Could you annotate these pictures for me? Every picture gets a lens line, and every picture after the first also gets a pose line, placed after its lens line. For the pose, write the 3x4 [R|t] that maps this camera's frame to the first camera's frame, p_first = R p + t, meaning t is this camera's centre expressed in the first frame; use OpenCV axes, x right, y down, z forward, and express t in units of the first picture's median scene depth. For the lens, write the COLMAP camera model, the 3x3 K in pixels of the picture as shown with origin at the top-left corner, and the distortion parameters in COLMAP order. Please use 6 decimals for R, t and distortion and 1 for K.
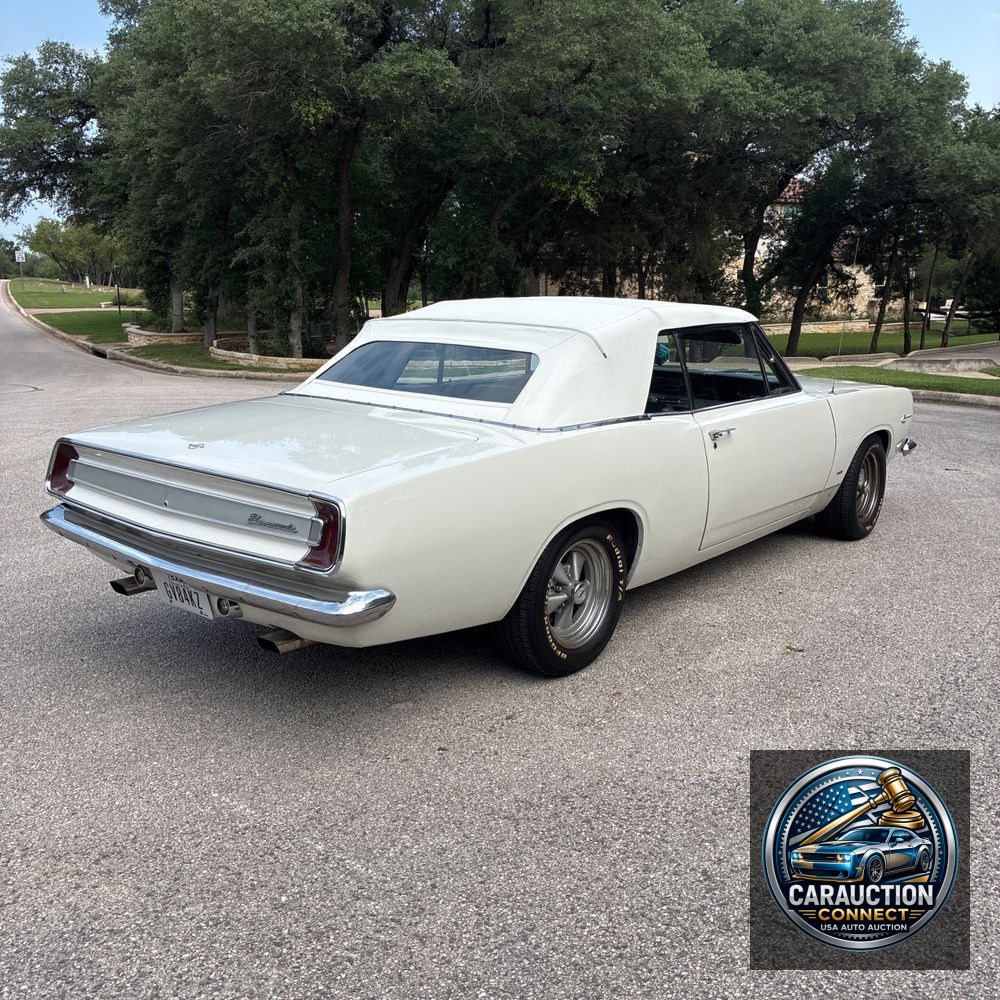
lens RADIAL K [[1025.5, 0, 500.0], [0, 1025.5, 500.0], [0, 0, 1]] dist [-0.003127, 0.035649]
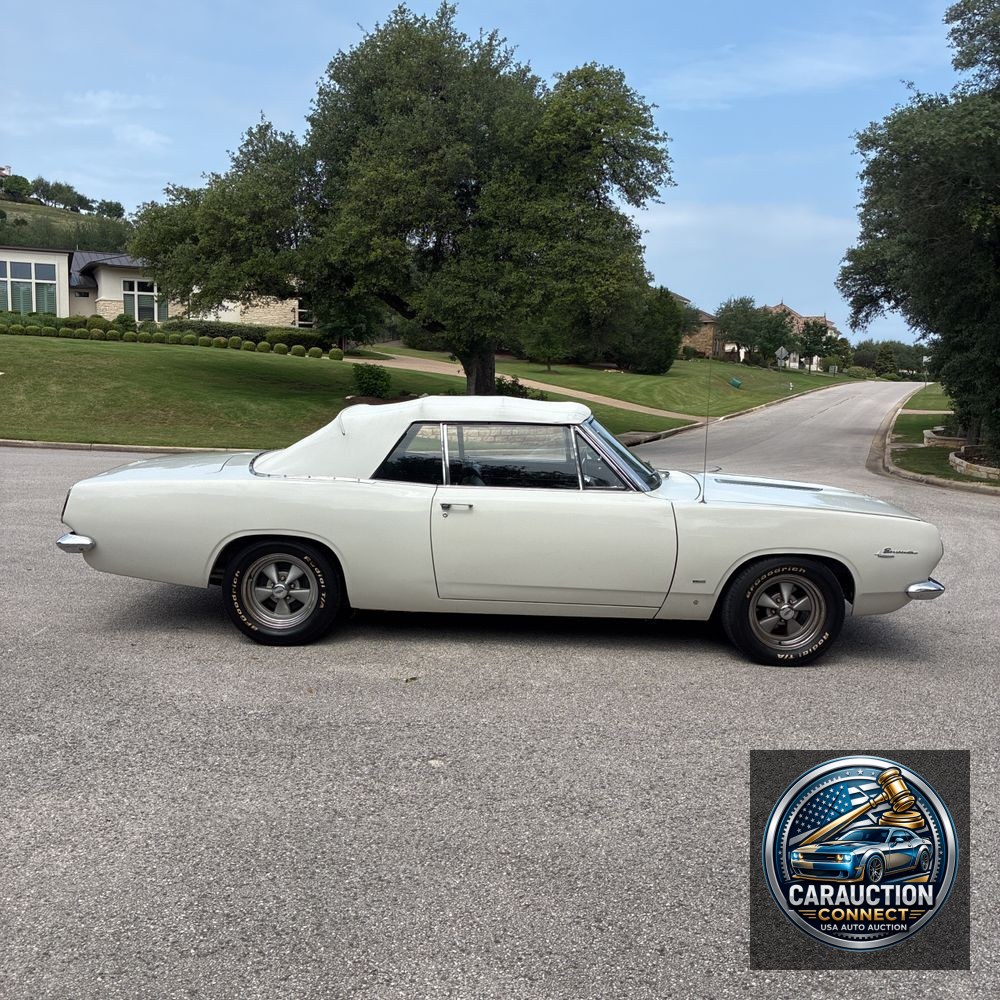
lens RADIAL K [[1014.6, 0, 516.2], [0, 1014.6, 503.3], [0, 0, 1]] dist [0.048592, -0.035428]
pose [[0.647119, 0.116383, -0.753453, 0.207416], [-0.187062, 0.982308, -0.008929, -0.012297], [0.739084, 0.146720, 0.657441, 0.042682]]
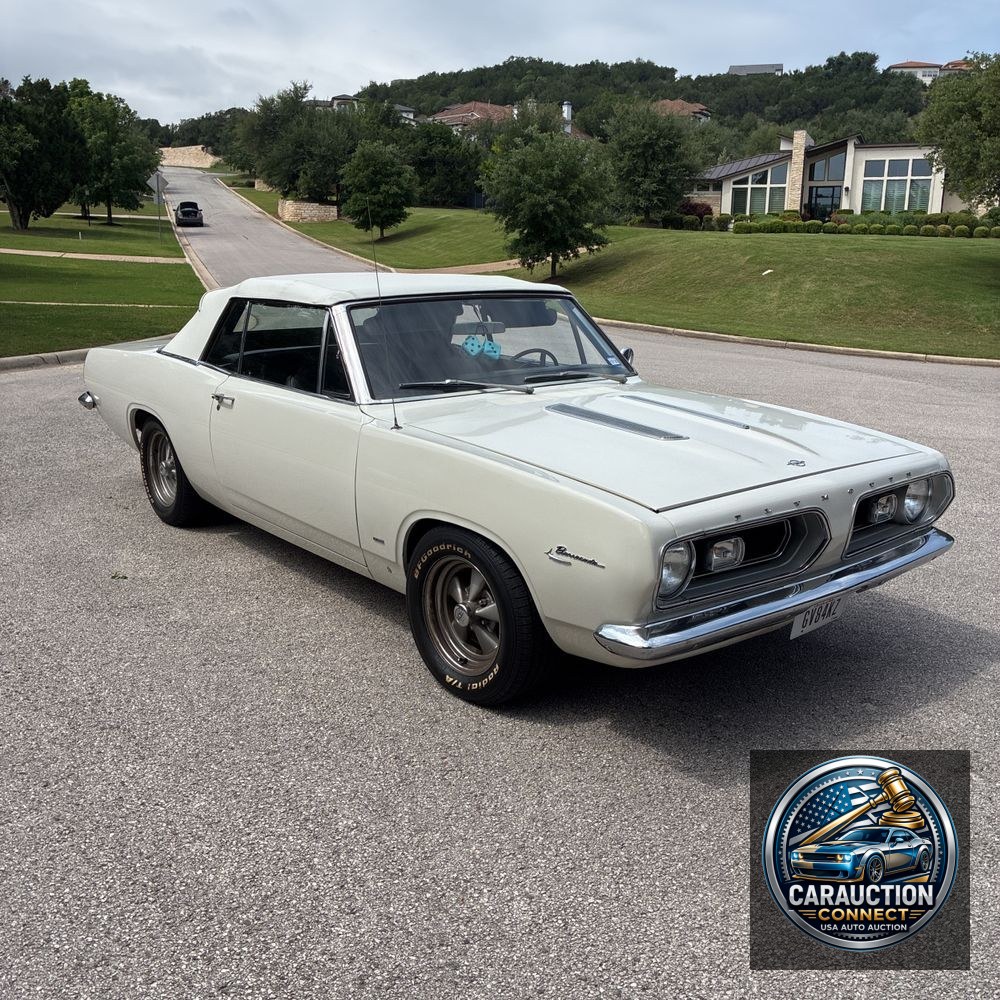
lens RADIAL K [[1025.5, 0, 500.0], [0, 1025.5, 500.0], [0, 0, 1]] dist [-0.003127, 0.035649]
pose [[-0.184612, 0.230067, -0.955504, 0.211593], [-0.224770, 0.936564, 0.268934, -0.055616], [0.956764, 0.264417, -0.121189, 0.251369]]
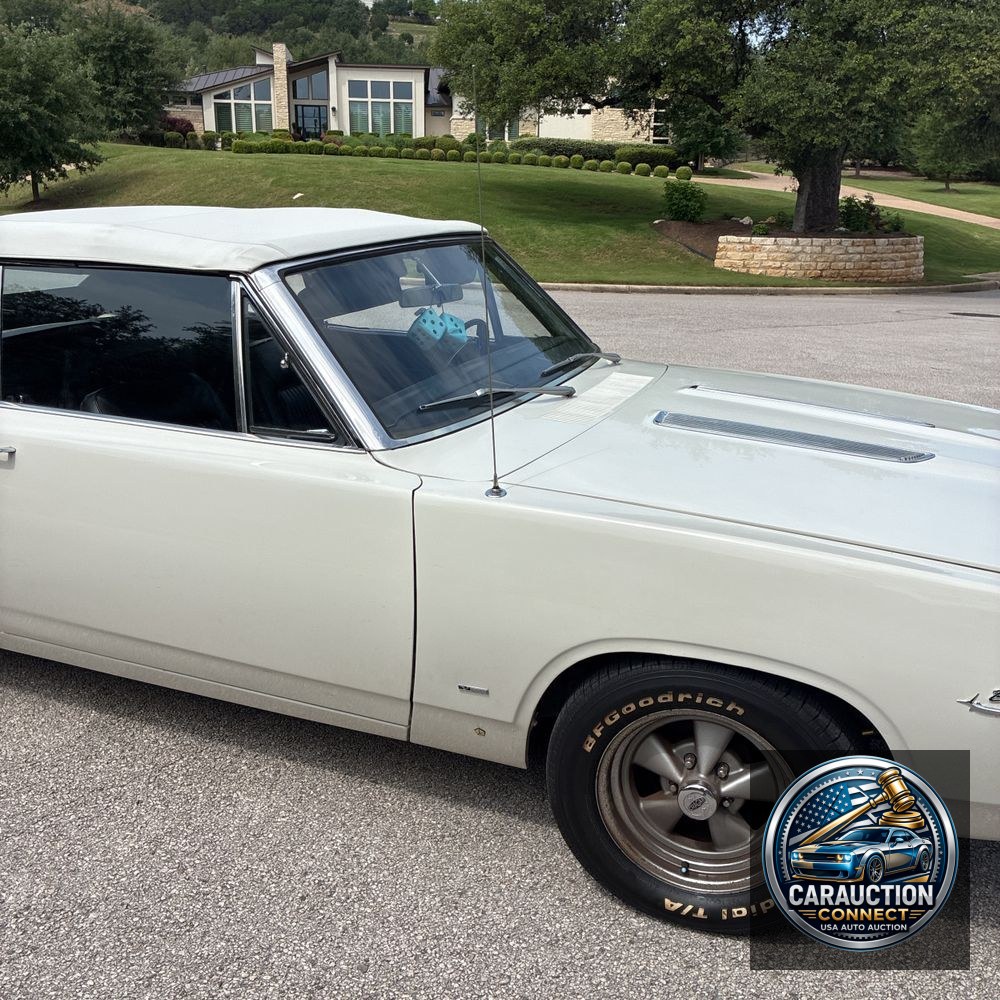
lens RADIAL K [[1014.6, 0, 516.2], [0, 1014.6, 503.3], [0, 0, 1]] dist [0.048592, -0.035428]
pose [[0.321392, 0.290353, -0.901334, 0.144941], [-0.221885, 0.948424, 0.226404, -0.040307], [0.920583, 0.127228, 0.369241, 0.186651]]
